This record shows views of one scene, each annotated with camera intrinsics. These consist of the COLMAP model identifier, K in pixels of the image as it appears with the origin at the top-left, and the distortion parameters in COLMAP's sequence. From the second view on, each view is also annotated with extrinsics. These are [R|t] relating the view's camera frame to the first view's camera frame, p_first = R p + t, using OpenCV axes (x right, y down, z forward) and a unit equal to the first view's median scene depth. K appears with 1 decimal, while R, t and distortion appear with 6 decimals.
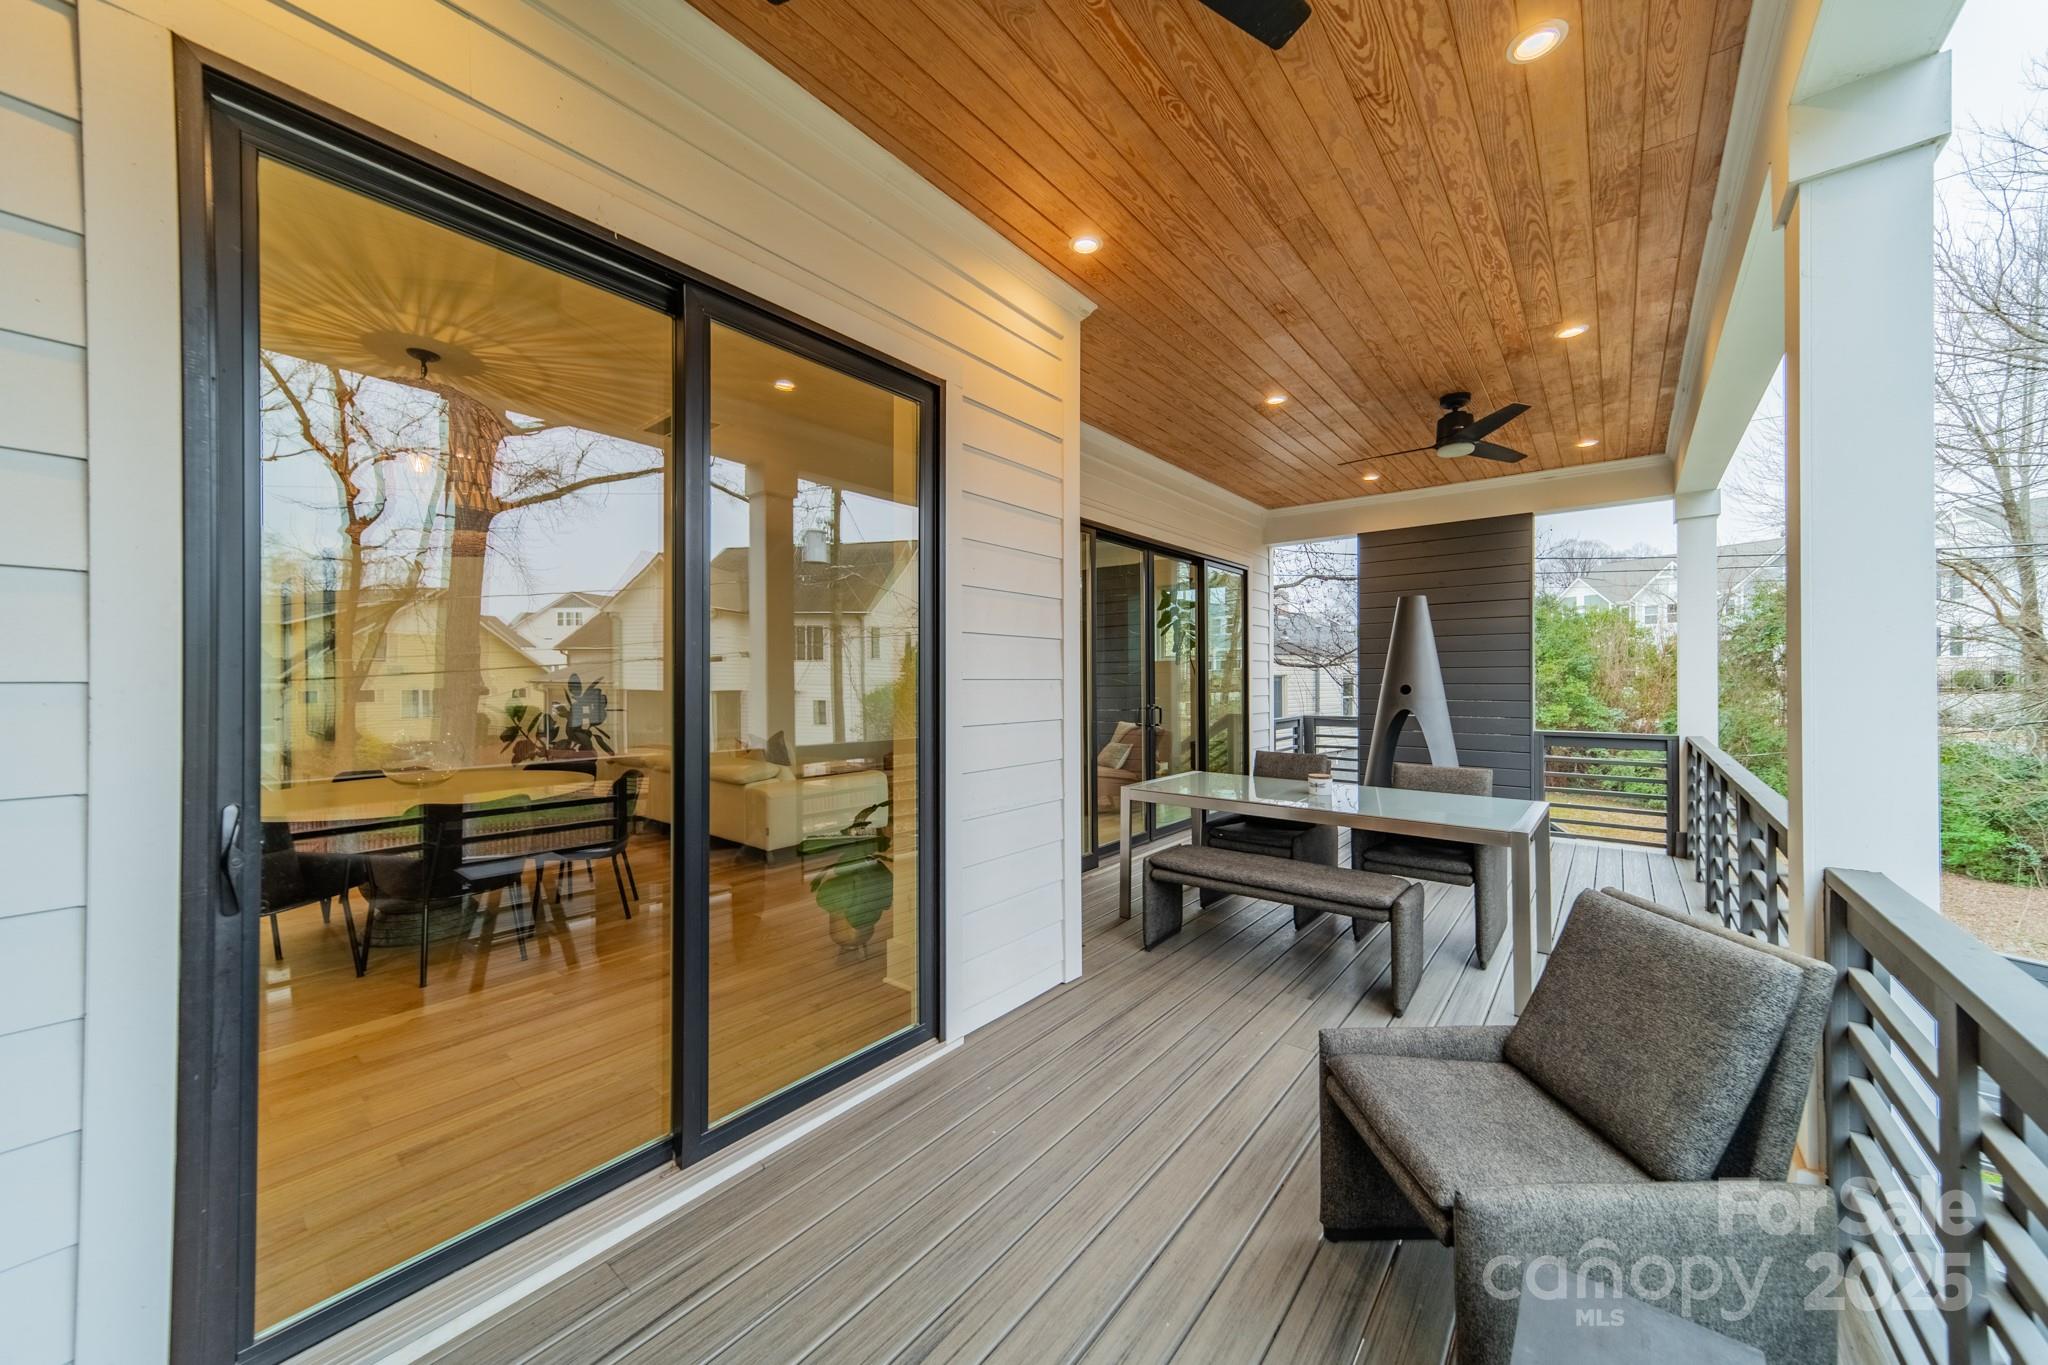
lens RADIAL K [[723.3, 0, 1027.5], [0, 723.3, 679.1], [0, 0, 1]] dist [0.009482, 0.000004]
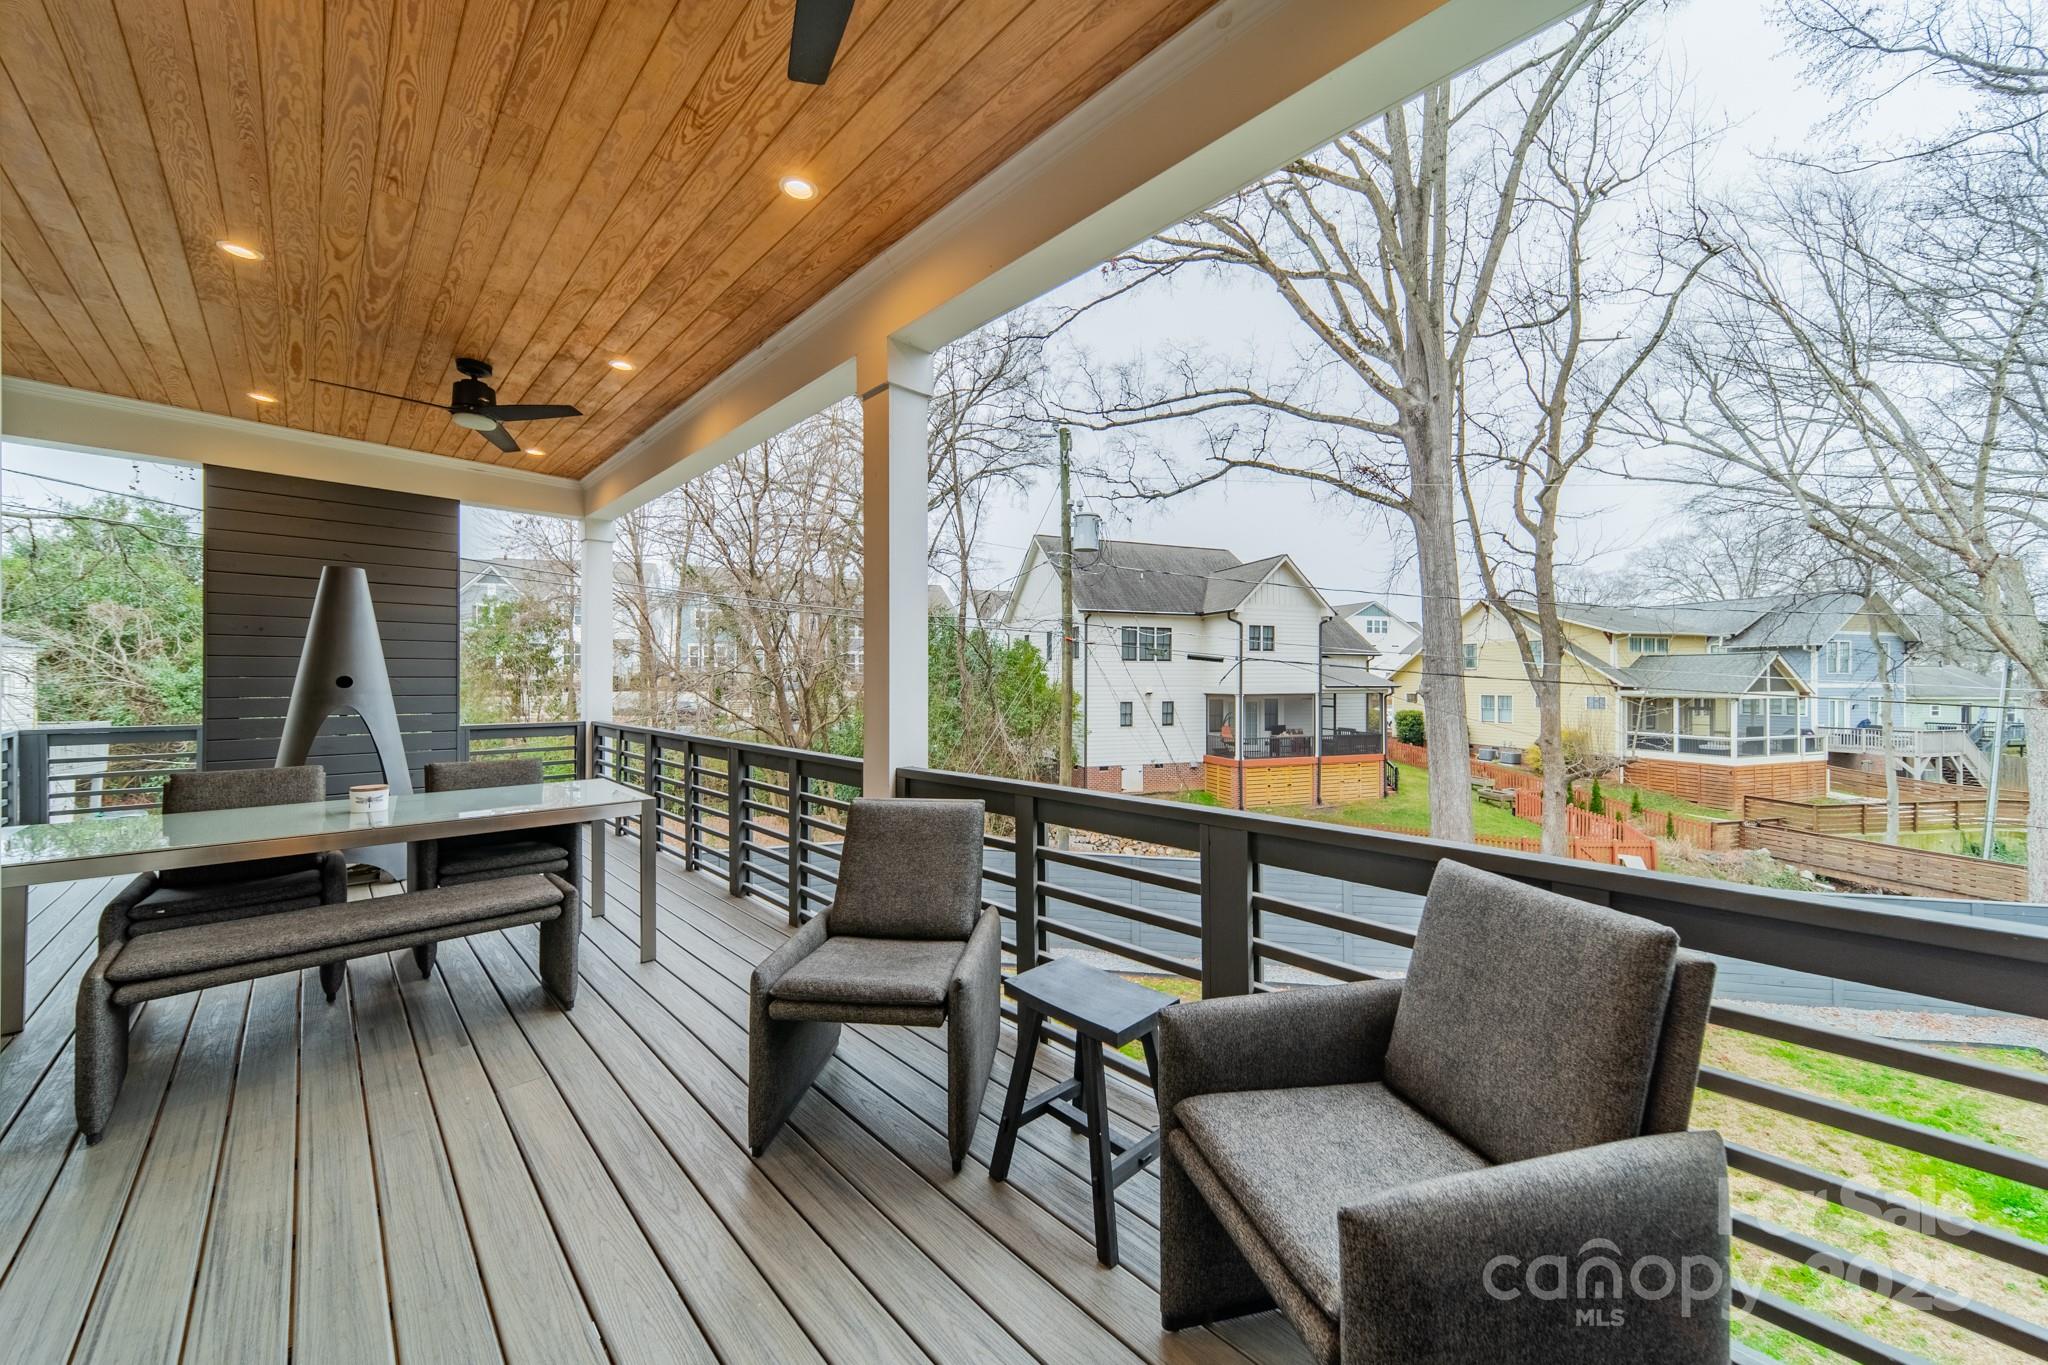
lens RADIAL K [[723.3, 0, 1027.5], [0, 723.3, 679.1], [0, 0, 1]] dist [0.009482, 0.000004]
pose [[0.111700, 0.005635, 0.993726, -0.262688], [-0.002185, 0.999983, -0.005425, 0.019019], [-0.993740, -0.001565, 0.111710, 0.192545]]
